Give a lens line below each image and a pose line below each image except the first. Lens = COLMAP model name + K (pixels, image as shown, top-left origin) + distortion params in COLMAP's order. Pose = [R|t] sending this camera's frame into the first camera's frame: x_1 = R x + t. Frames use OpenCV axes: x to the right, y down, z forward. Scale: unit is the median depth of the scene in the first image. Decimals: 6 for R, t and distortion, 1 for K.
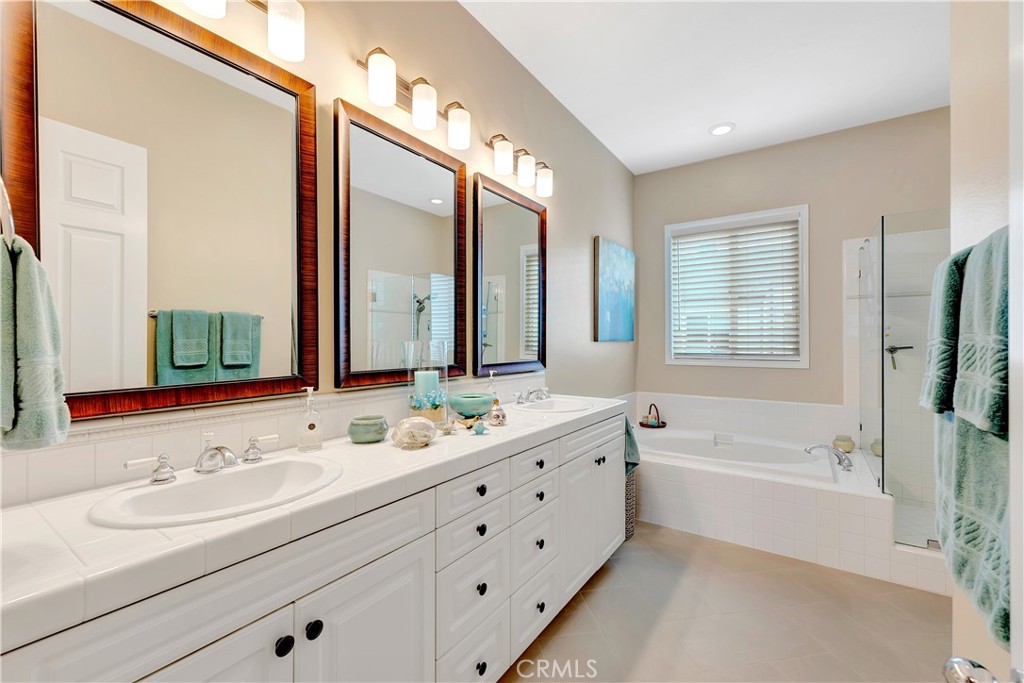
lens RADIAL K [[434.1, 0, 511.6], [0, 434.1, 342.1], [0, 0, 1]] dist [0.004365, -0.000382]
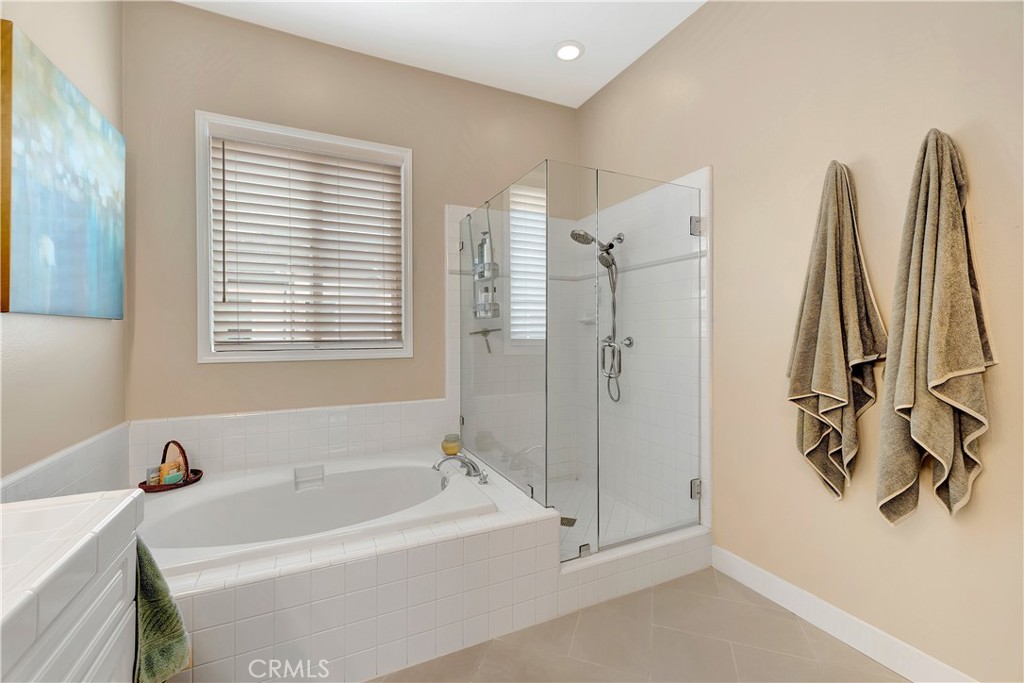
lens RADIAL K [[434.1, 0, 518.2], [0, 434.1, 332.5], [0, 0, 1]] dist [0.004365, -0.000382]
pose [[0.497891, -0.001899, 0.867237, 0.086853], [0.002878, 0.999996, 0.000537, 0.015277], [-0.867235, 0.002229, 0.497895, 0.412255]]
